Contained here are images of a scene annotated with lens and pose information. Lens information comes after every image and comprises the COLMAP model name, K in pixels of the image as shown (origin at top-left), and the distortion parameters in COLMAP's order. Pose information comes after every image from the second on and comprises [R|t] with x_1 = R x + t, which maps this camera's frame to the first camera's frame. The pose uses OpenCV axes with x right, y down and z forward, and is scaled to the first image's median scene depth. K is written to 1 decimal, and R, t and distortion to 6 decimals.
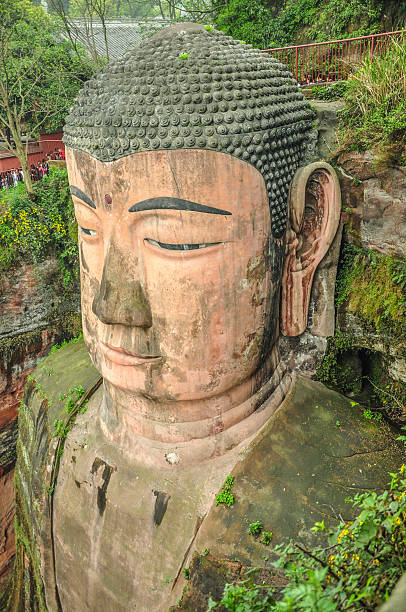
lens RADIAL K [[619.6, 0, 204.3], [0, 619.6, 319.5], [0, 0, 1]] dist [0.011195, 0.012924]
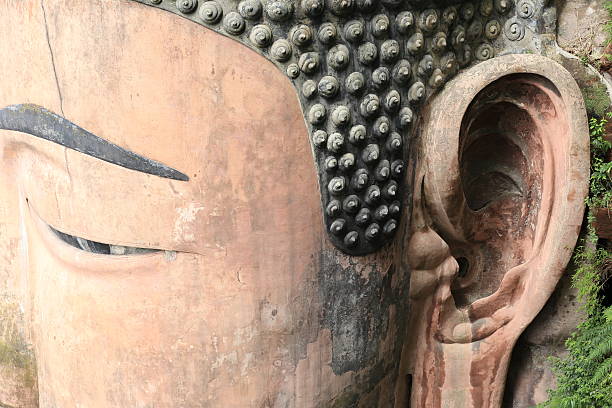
lens RADIAL K [[1224.1, 0, 306.0], [0, 1224.1, 204.0], [0, 0, 1]] dist [-0.285233, 0.118814]
pose [[0.925589, 0.164785, -0.340780, 0.330579], [-0.171643, 0.985107, 0.010155, -0.167205], [0.337378, 0.049094, 0.940088, 0.353409]]
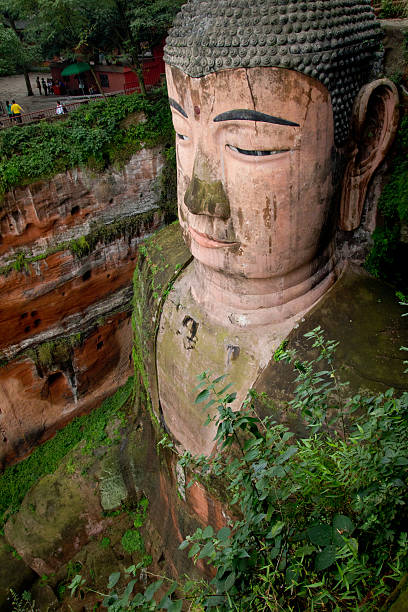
lens RADIAL K [[472.9, 0, 215.2], [0, 472.9, 306.3], [0, 0, 1]] dist [-0.133000, 0.120915]
pose [[0.986362, 0.072701, -0.147665, 0.039552], [-0.037967, 0.973464, 0.225669, -0.029234], [0.160153, -0.216985, 0.962948, 0.062708]]
